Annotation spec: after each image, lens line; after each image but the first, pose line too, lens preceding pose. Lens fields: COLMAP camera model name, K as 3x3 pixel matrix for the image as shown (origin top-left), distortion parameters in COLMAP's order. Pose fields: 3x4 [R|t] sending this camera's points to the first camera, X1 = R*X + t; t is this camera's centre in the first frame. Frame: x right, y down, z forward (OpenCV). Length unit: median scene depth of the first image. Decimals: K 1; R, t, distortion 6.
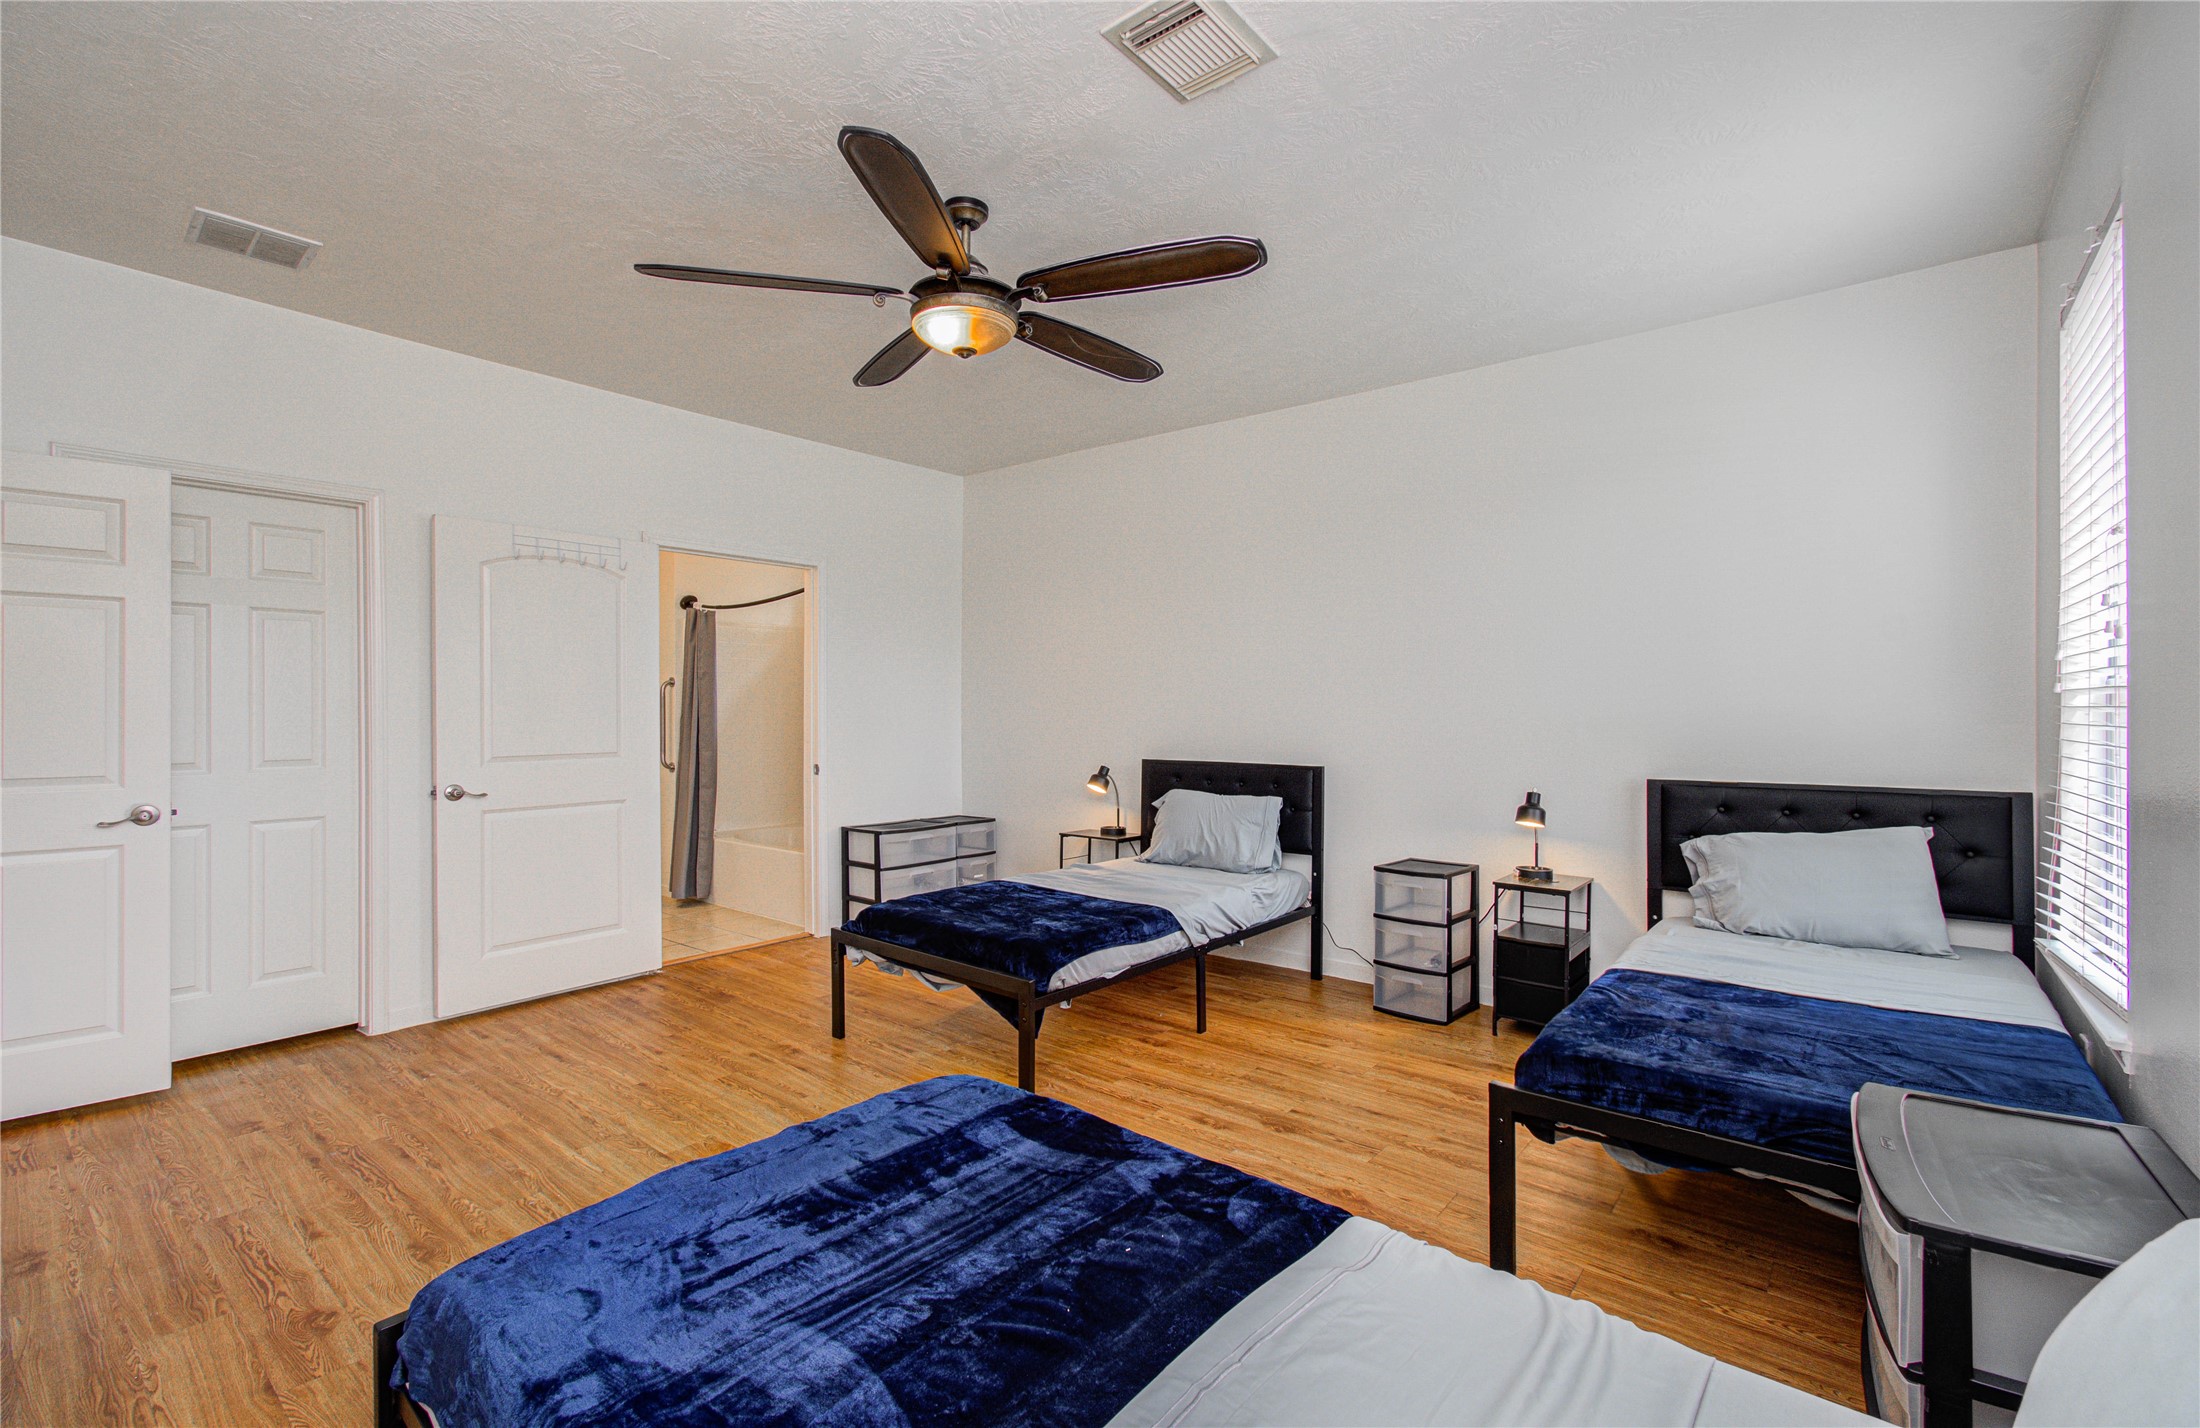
lens RADIAL K [[947.9, 0, 1102.0], [0, 947.9, 701.9], [0, 0, 1]] dist [-0.011150, 0.006838]
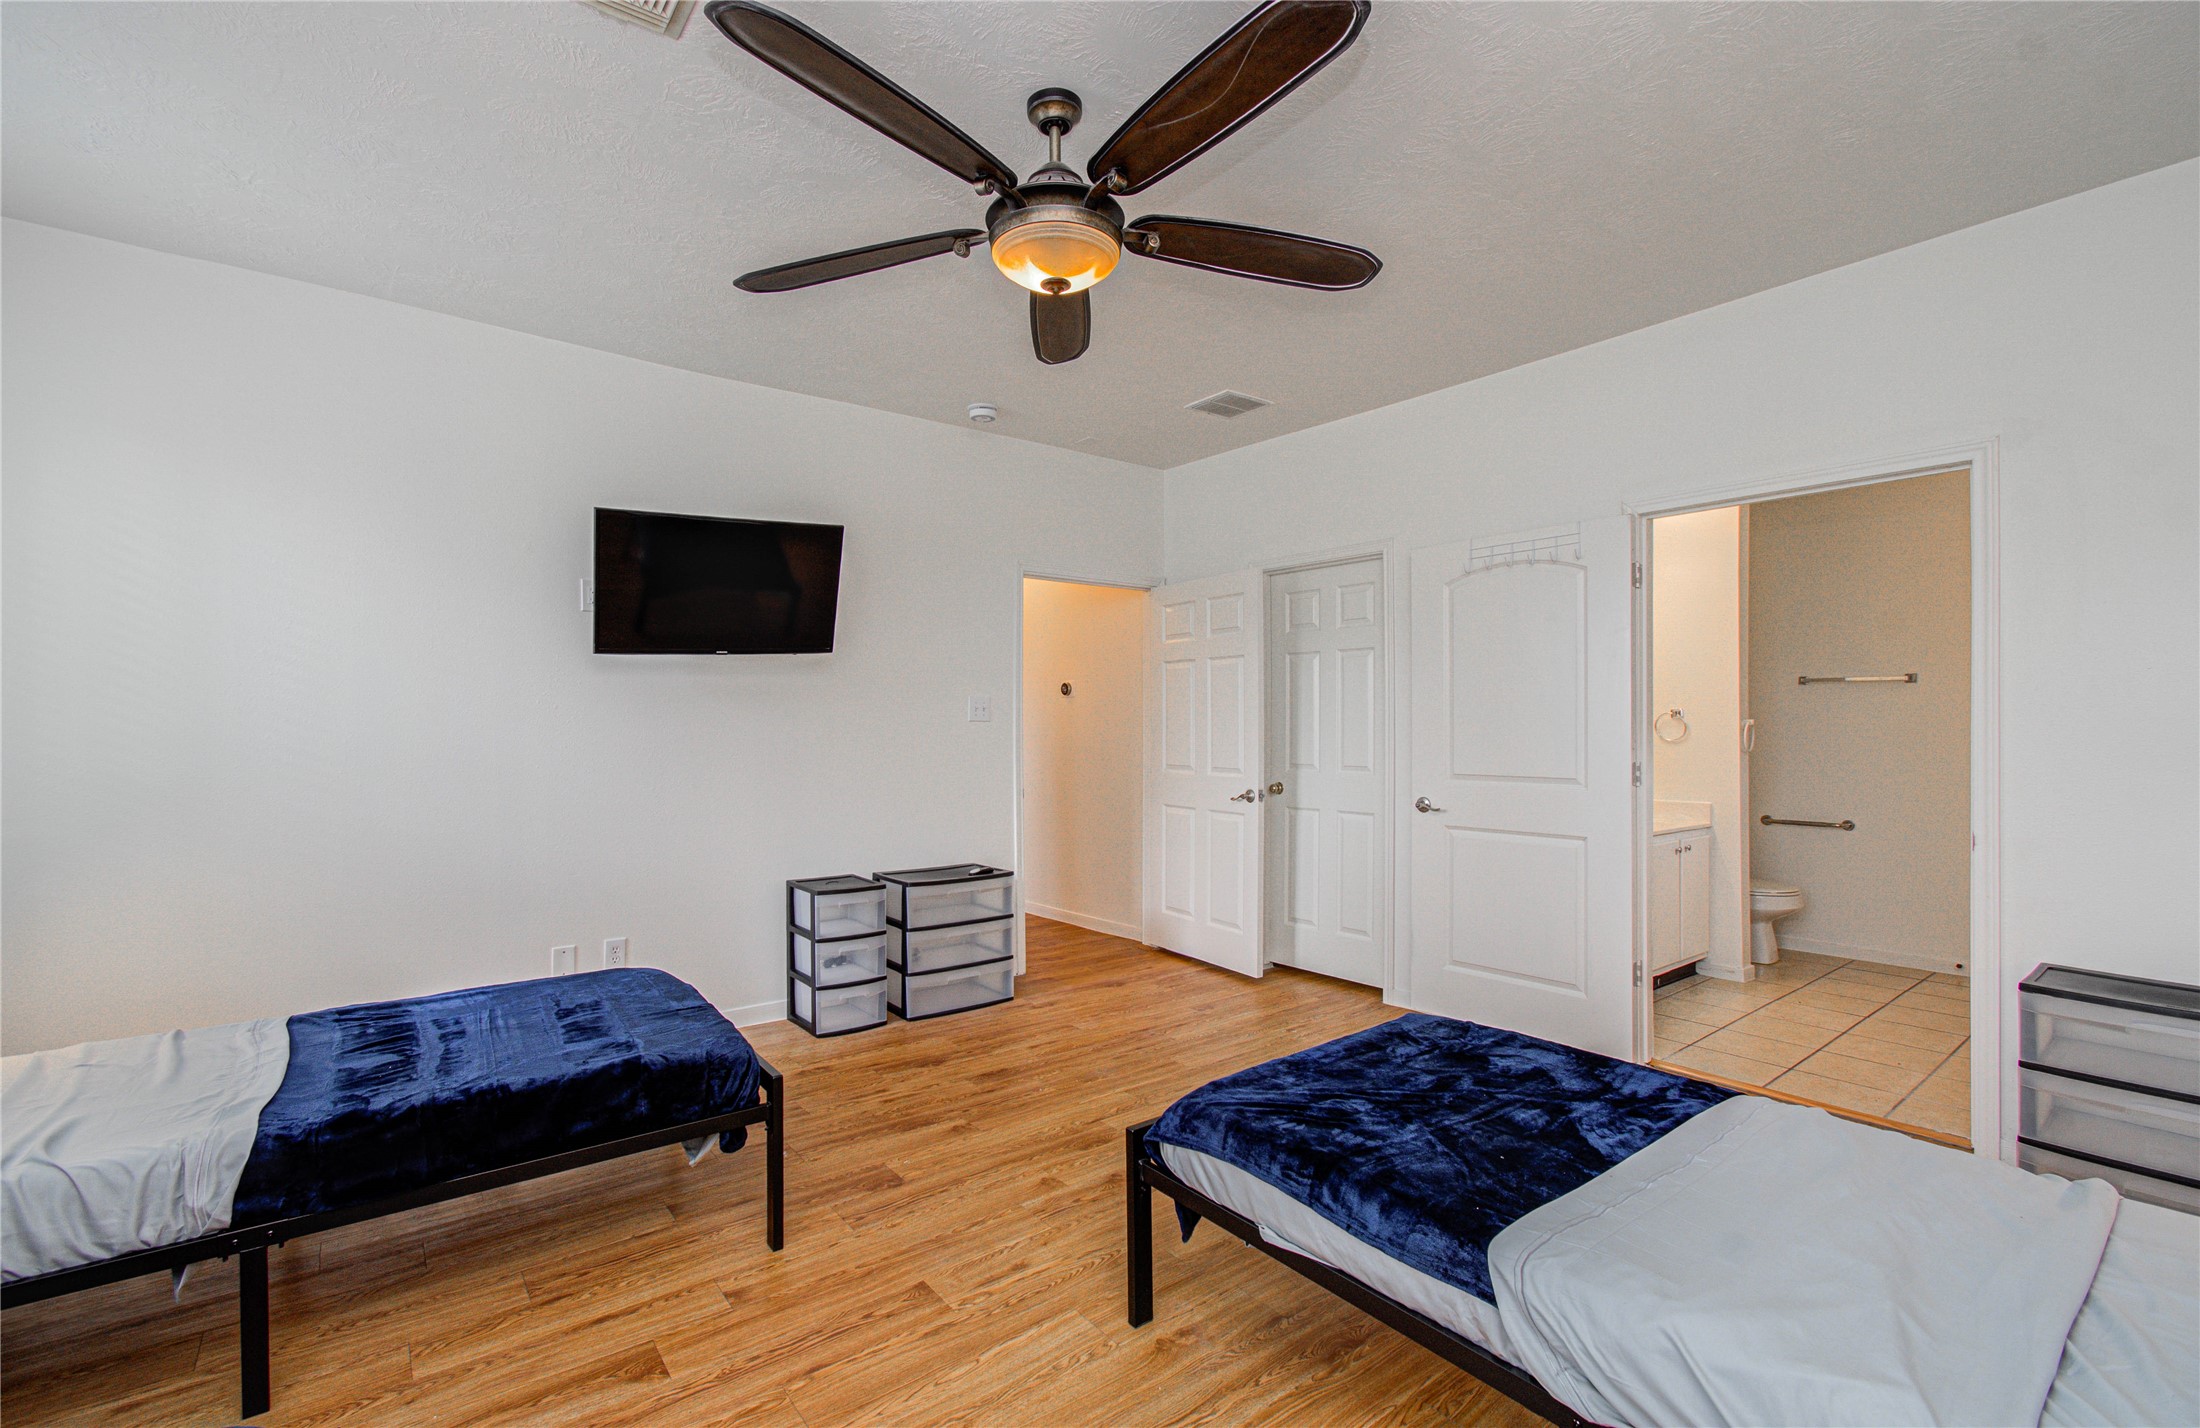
lens RADIAL K [[947.9, 0, 1064.5], [0, 947.9, 730.4], [0, 0, 1]] dist [-0.011150, 0.006838]
pose [[-0.216171, 0.005668, -0.976339, 0.520657], [0.007703, 0.999962, 0.004100, 0.004977], [0.976325, -0.006635, -0.216206, 0.963530]]
